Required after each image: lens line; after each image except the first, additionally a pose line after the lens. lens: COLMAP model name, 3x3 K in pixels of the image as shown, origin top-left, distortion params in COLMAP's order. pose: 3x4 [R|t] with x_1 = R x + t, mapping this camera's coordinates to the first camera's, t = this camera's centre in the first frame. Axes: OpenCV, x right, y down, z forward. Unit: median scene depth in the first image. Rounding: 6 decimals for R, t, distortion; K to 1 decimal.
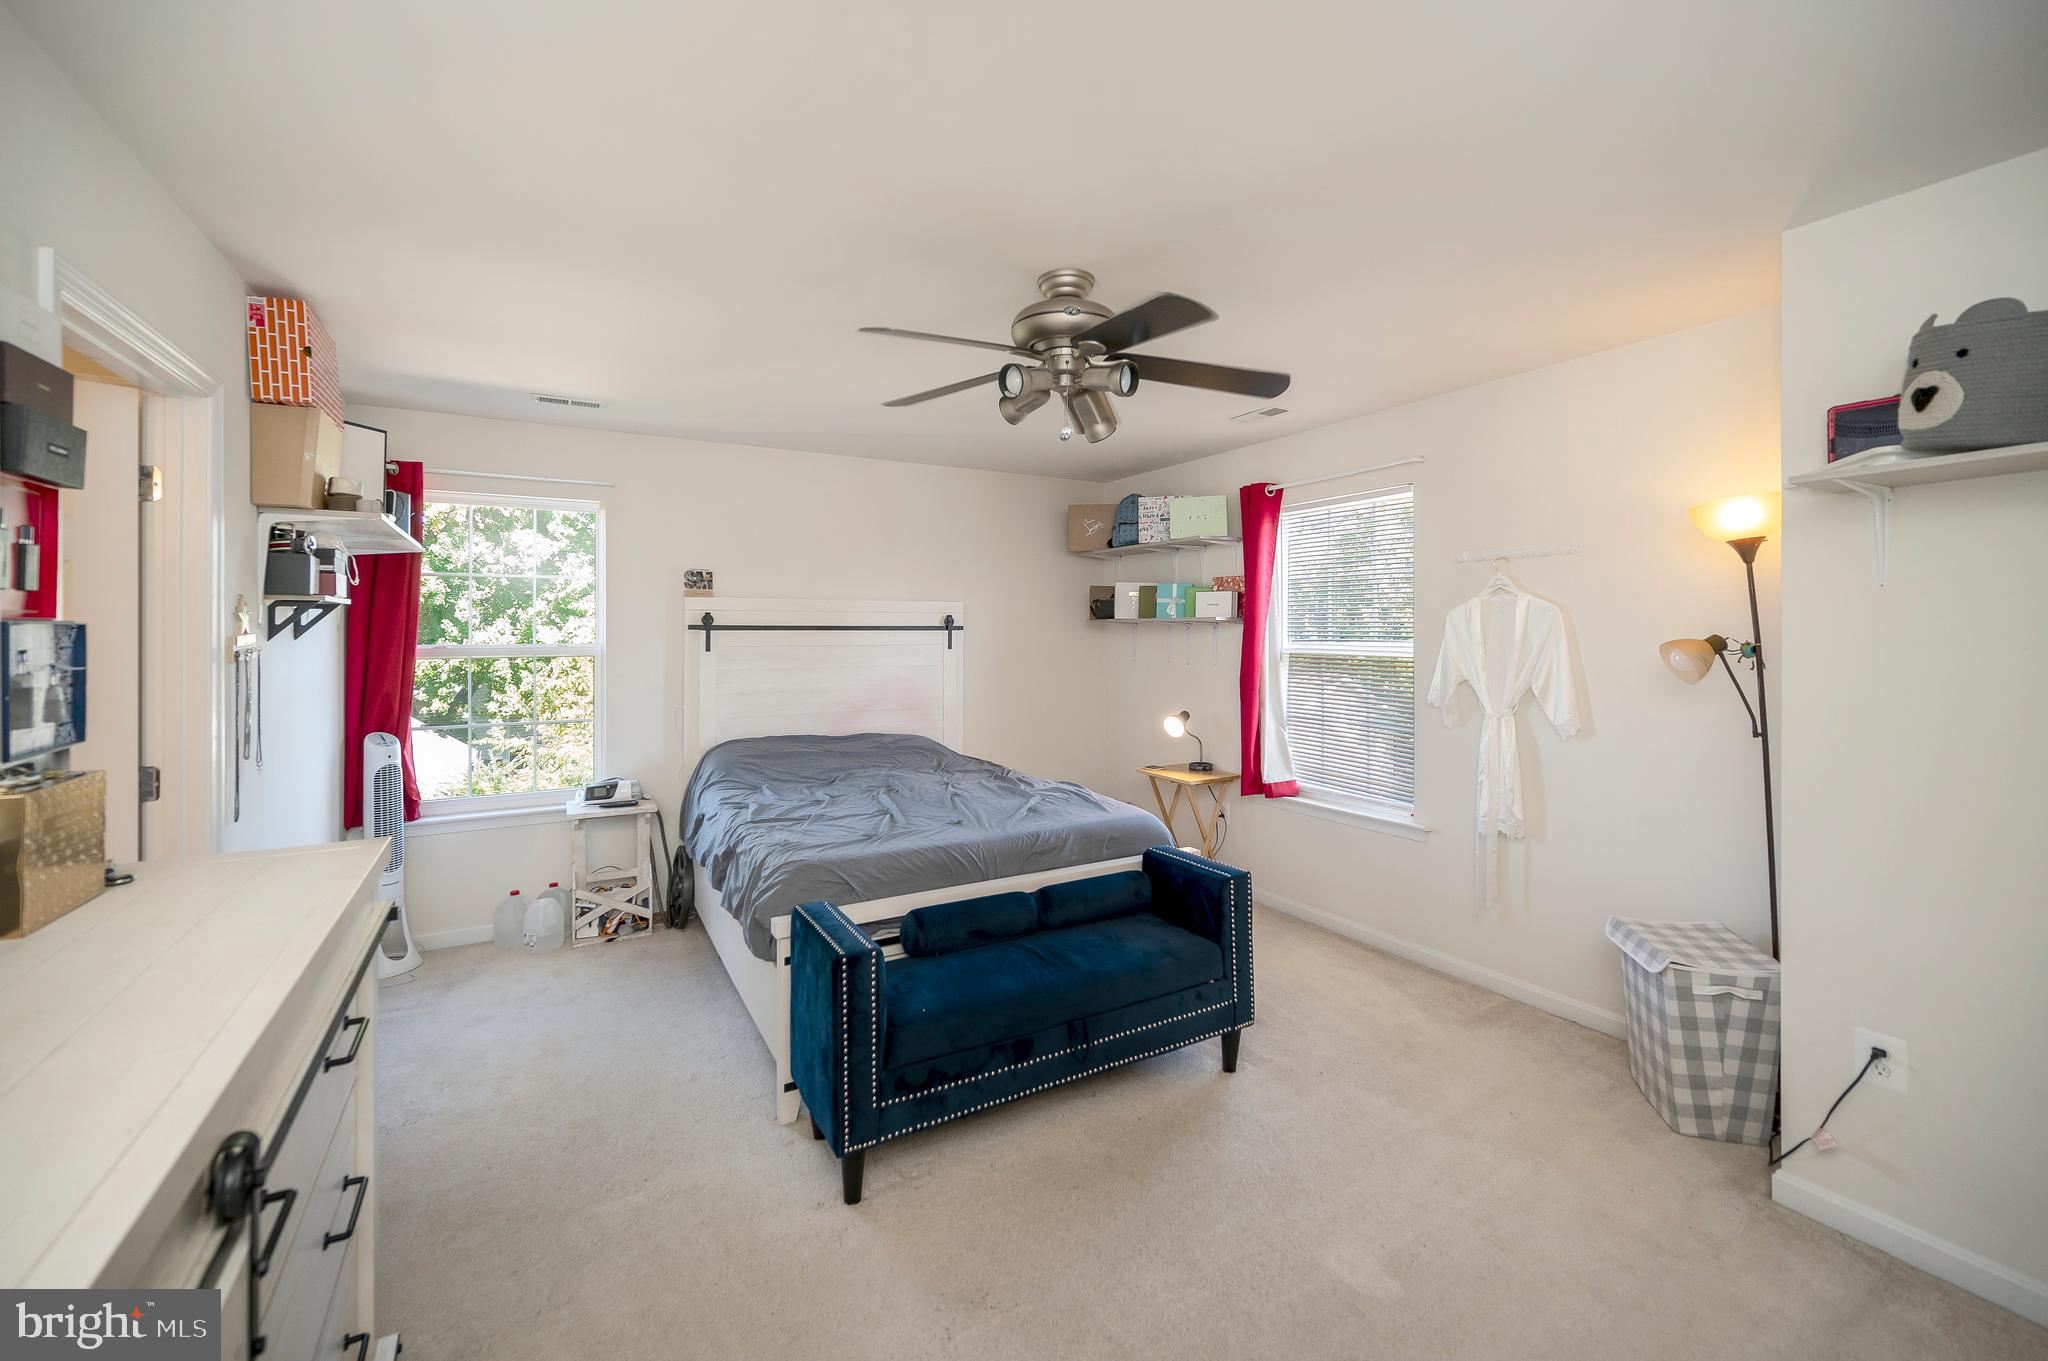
lens RADIAL K [[840.2, 0, 1018.2], [0, 840.2, 609.7], [0, 0, 1]] dist [0.001703, 0.000062]
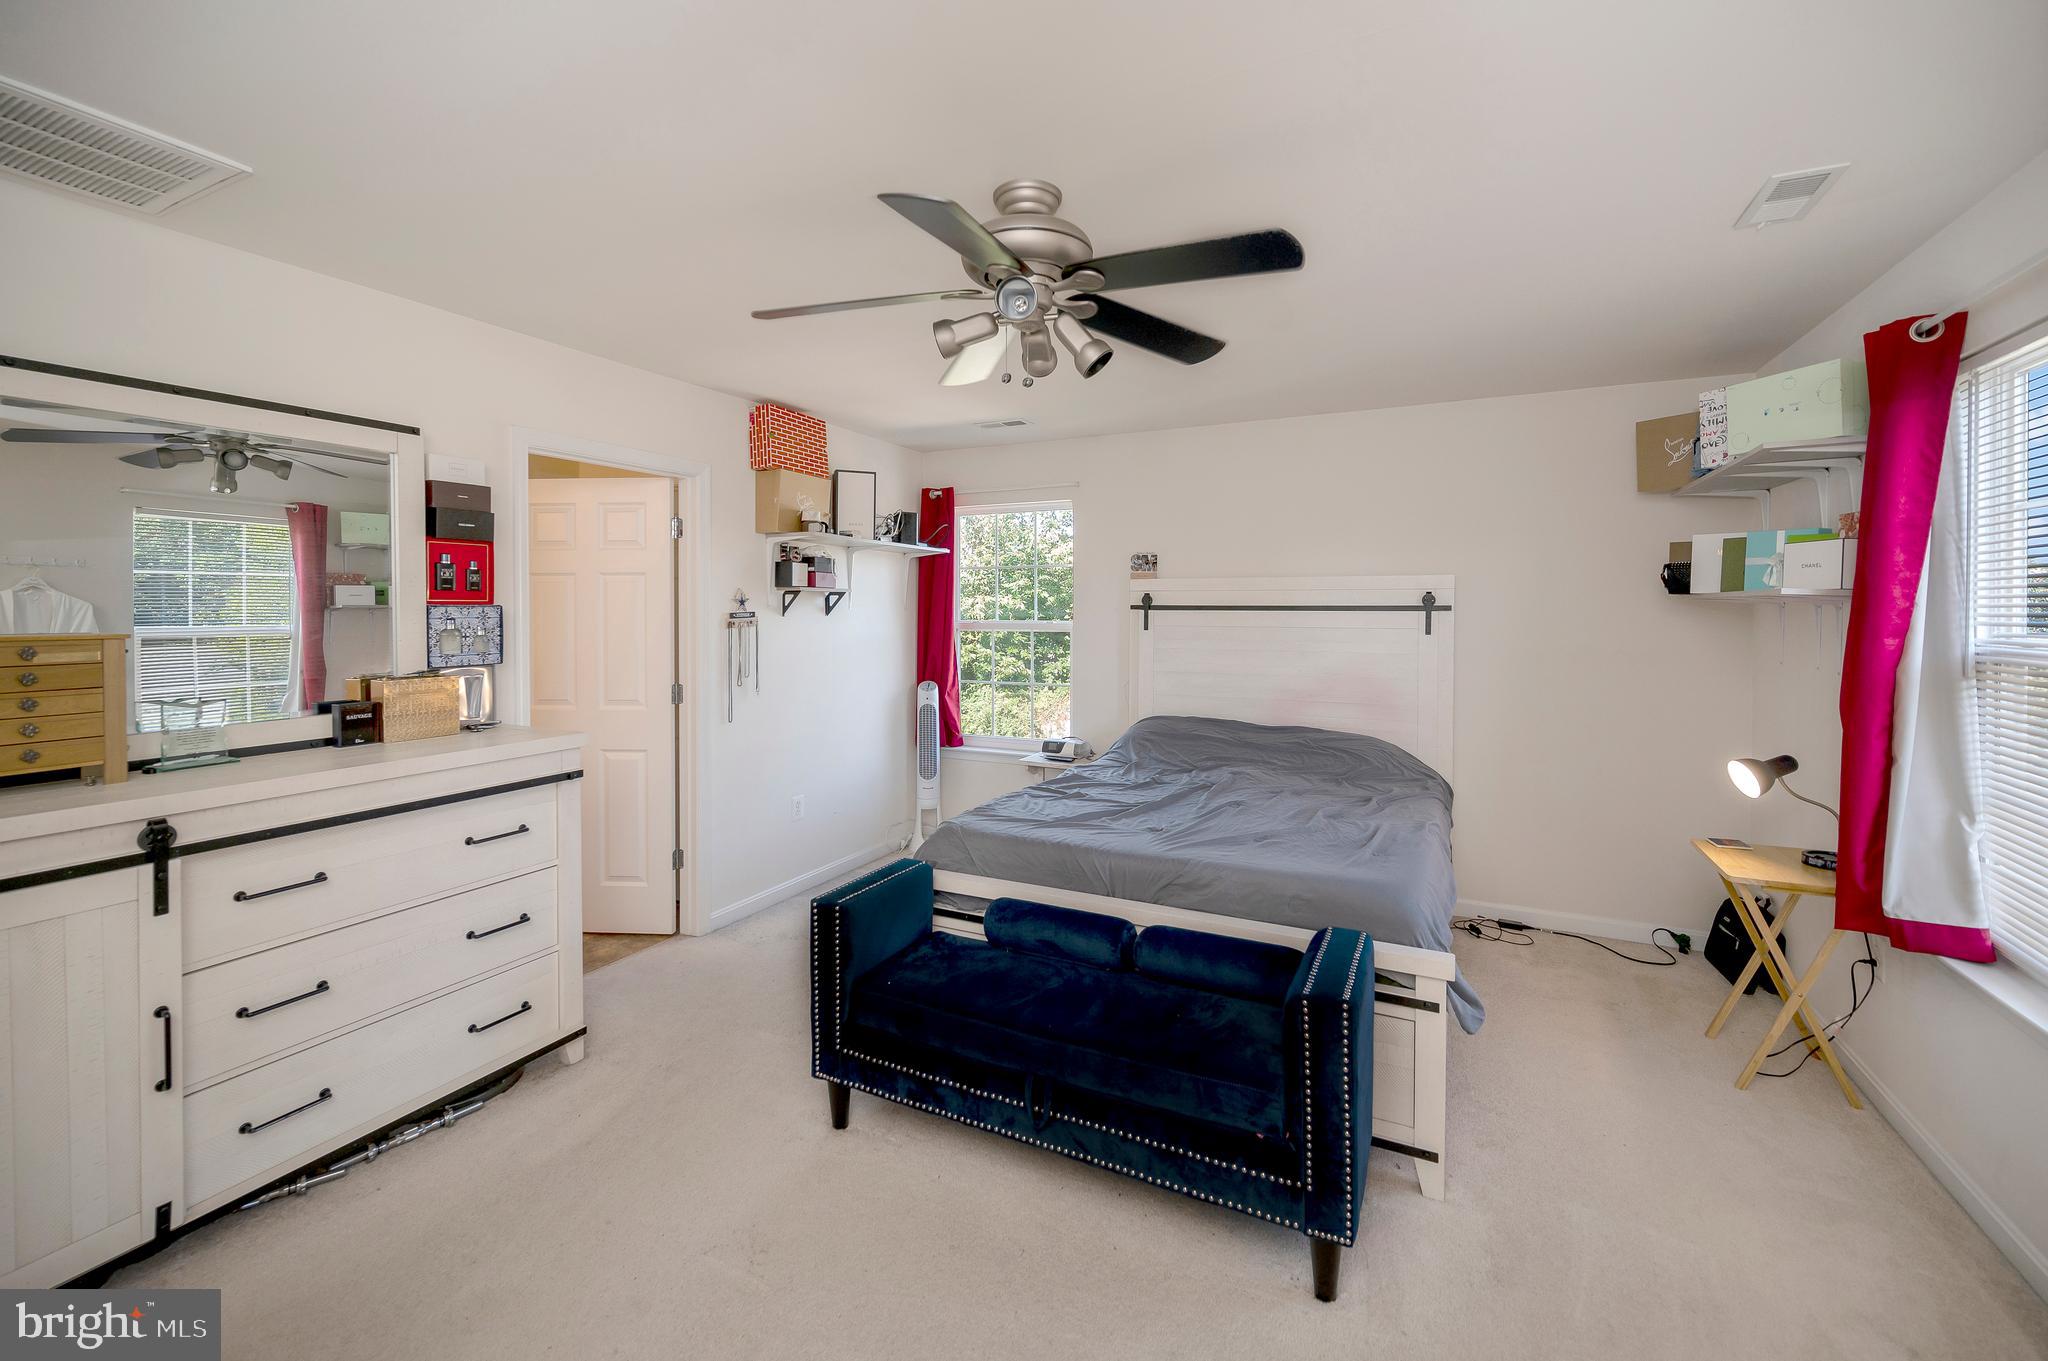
lens RADIAL K [[833.0, 0, 1038.8], [0, 833.0, 592.1], [0, 0, 1]] dist [-0.000093, -0.000168]
pose [[0.557517, -0.015779, -0.830016, 0.426038], [0.015695, 0.999841, -0.008466, 0.008802], [0.830017, -0.008307, 0.557676, 0.304581]]
